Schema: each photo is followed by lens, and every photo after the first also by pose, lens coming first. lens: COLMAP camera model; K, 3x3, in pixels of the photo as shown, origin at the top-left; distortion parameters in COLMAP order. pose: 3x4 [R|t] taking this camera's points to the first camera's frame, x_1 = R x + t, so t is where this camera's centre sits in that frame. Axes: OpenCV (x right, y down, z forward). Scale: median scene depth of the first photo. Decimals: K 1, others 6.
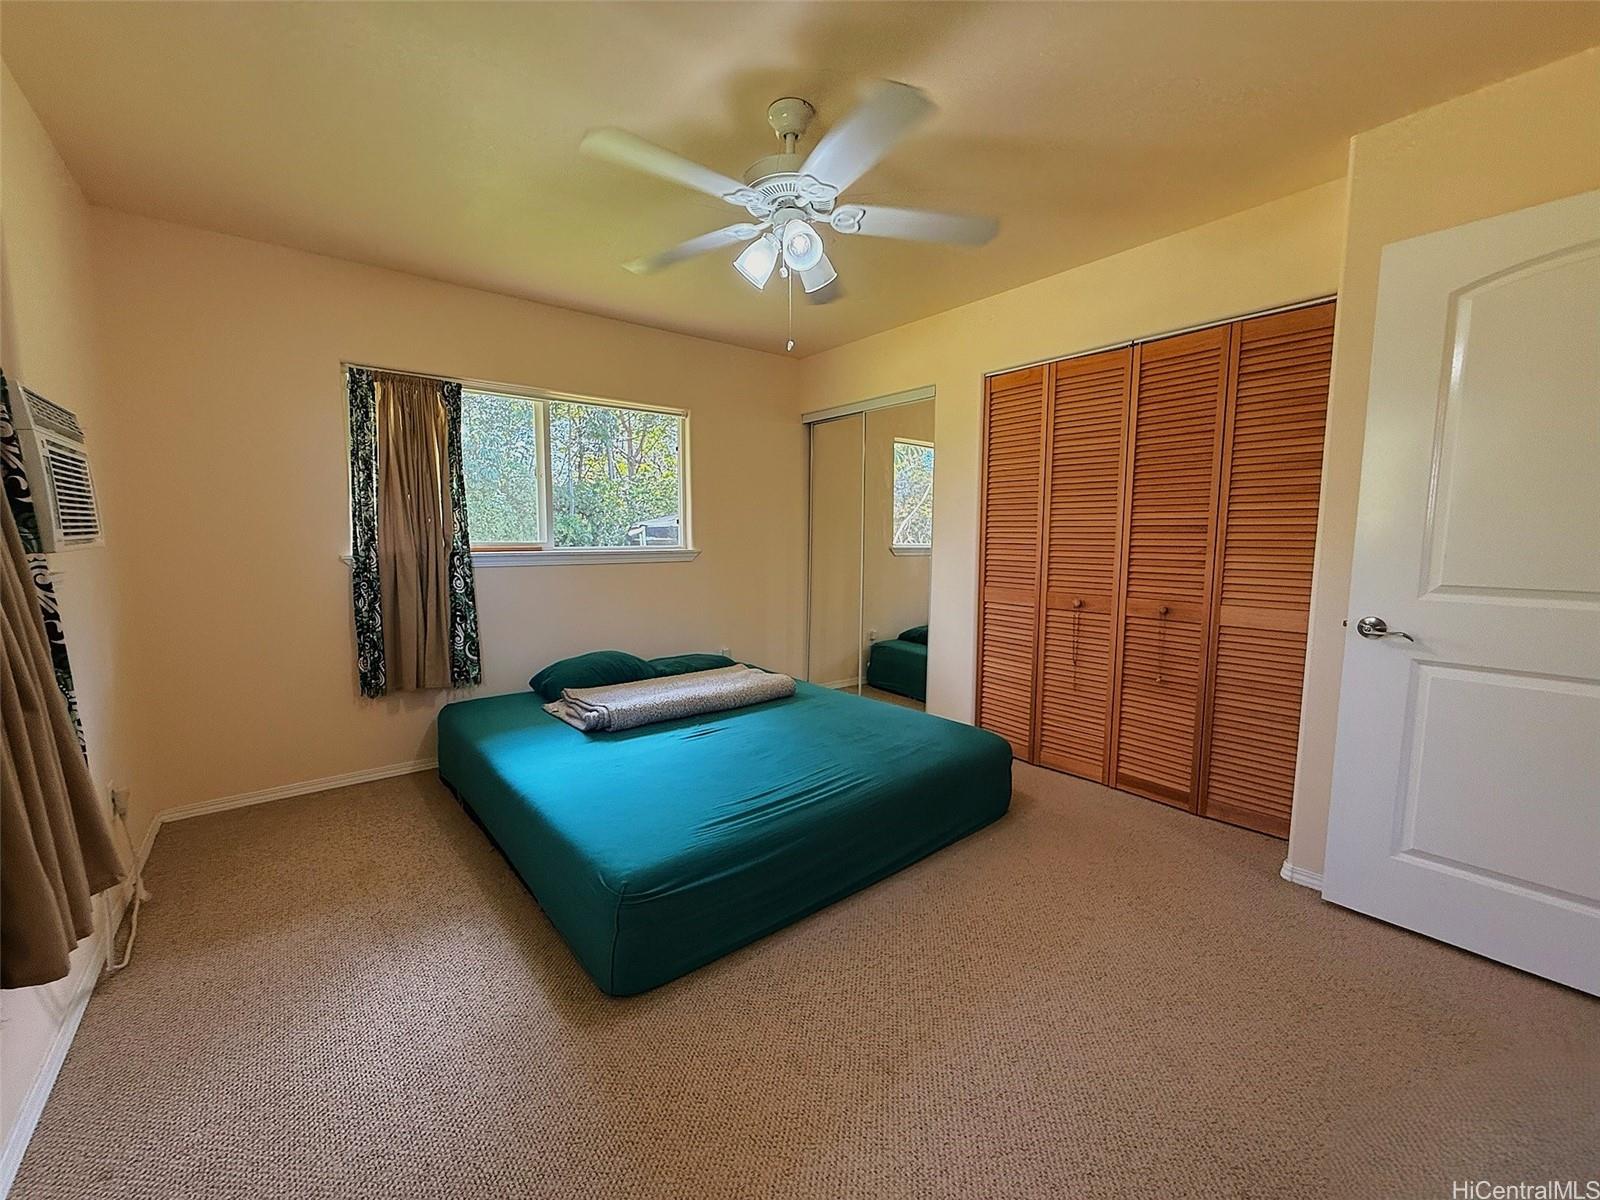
lens RADIAL K [[638.1, 0, 793.5], [0, 638.1, 600.1], [0, 0, 1]] dist [-0.000024, 0.000168]
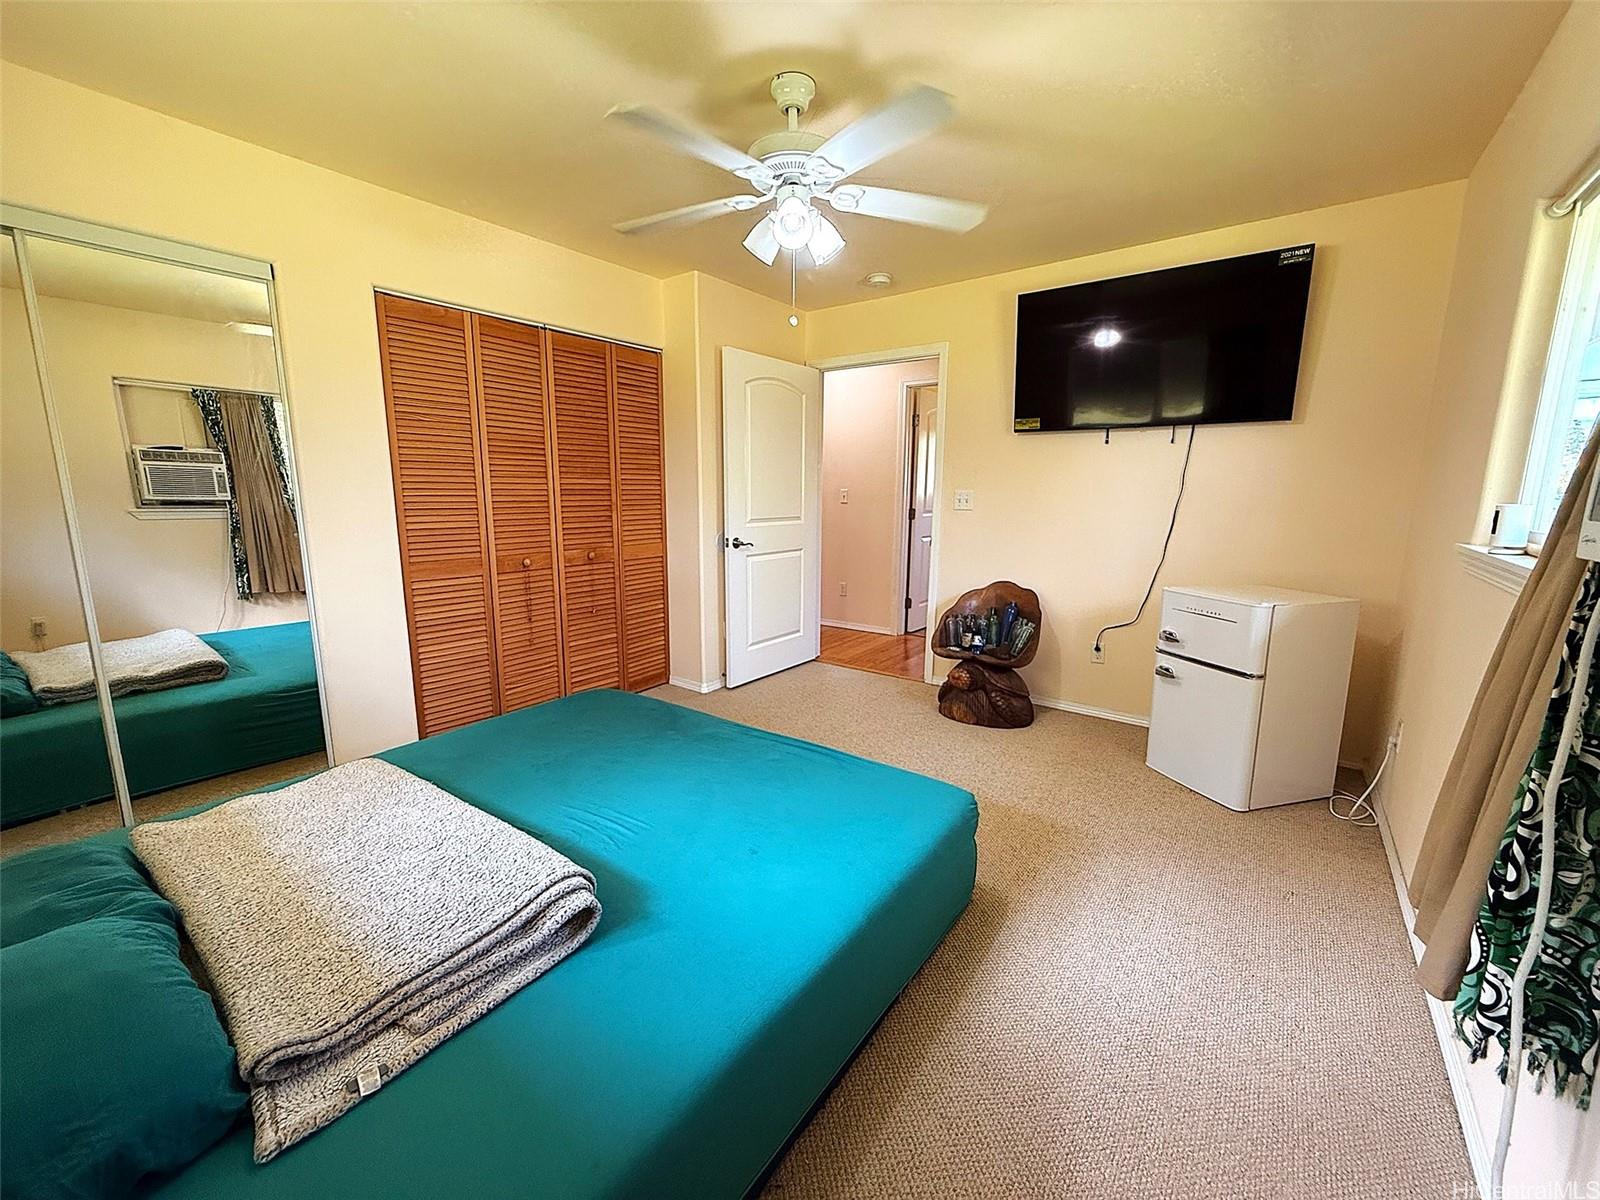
lens RADIAL K [[638.1, 0, 793.5], [0, 638.1, 600.1], [0, 0, 1]] dist [-0.000024, 0.000168]
pose [[-0.233367, -0.173463, 0.956792, -0.814663], [0.098837, 0.974633, 0.200804, -0.125150], [-0.967353, 0.141428, -0.210303, 0.970139]]
